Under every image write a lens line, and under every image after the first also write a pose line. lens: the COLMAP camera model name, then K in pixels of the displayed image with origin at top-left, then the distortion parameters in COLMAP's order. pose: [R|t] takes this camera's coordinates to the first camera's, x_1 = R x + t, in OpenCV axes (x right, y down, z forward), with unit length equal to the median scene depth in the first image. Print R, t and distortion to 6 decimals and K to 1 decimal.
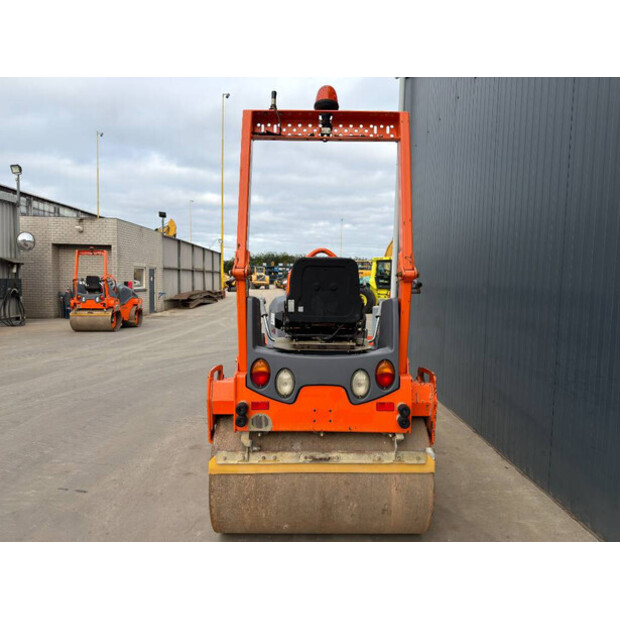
lens RADIAL K [[436.8, 0, 308.8], [0, 436.8, 308.1], [0, 0, 1]] dist [0.040016, -0.037145]
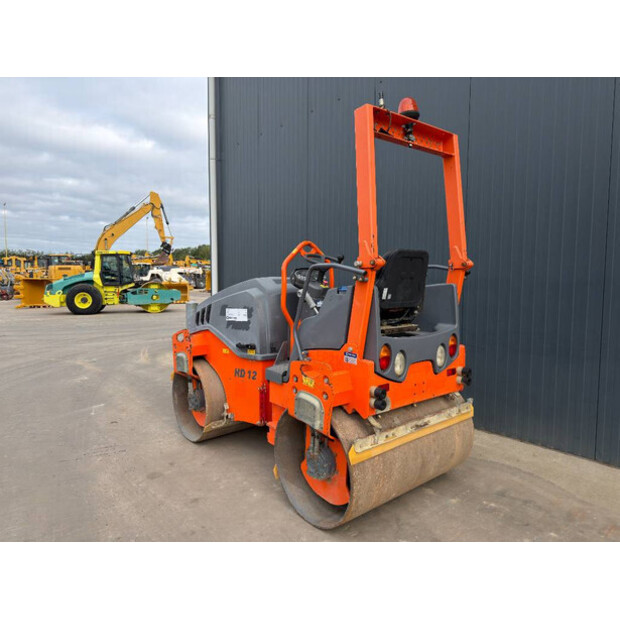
lens RADIAL K [[436.8, 0, 312.3], [0, 436.8, 313.5], [0, 0, 1]] dist [0.040016, -0.037145]
pose [[0.775695, -0.065335, 0.627717, -0.892614], [0.051895, 0.997862, 0.039733, -0.009101], [-0.628971, 0.001754, 0.777427, 0.283128]]
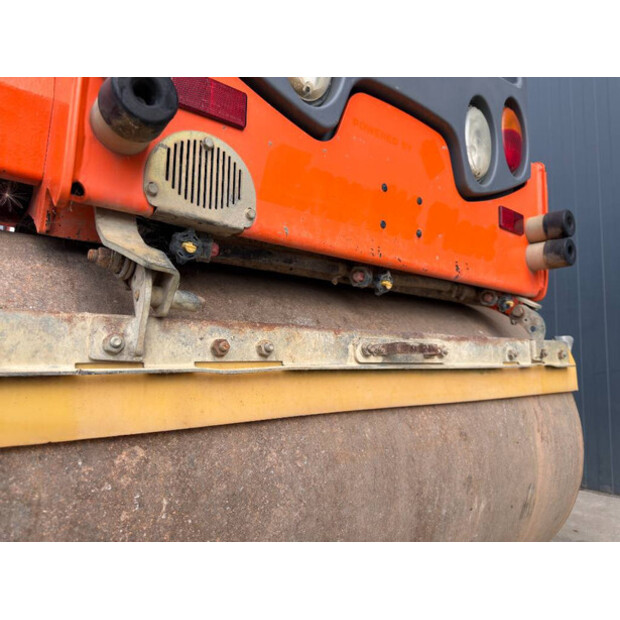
lens RADIAL K [[436.8, 0, 313.7], [0, 436.8, 306.5], [0, 0, 1]] dist [0.040016, -0.037145]
pose [[0.789290, 0.077251, 0.609142, -0.192933], [0.024774, 0.987240, -0.157302, 0.355275], [-0.613520, 0.139248, 0.777305, 0.811832]]
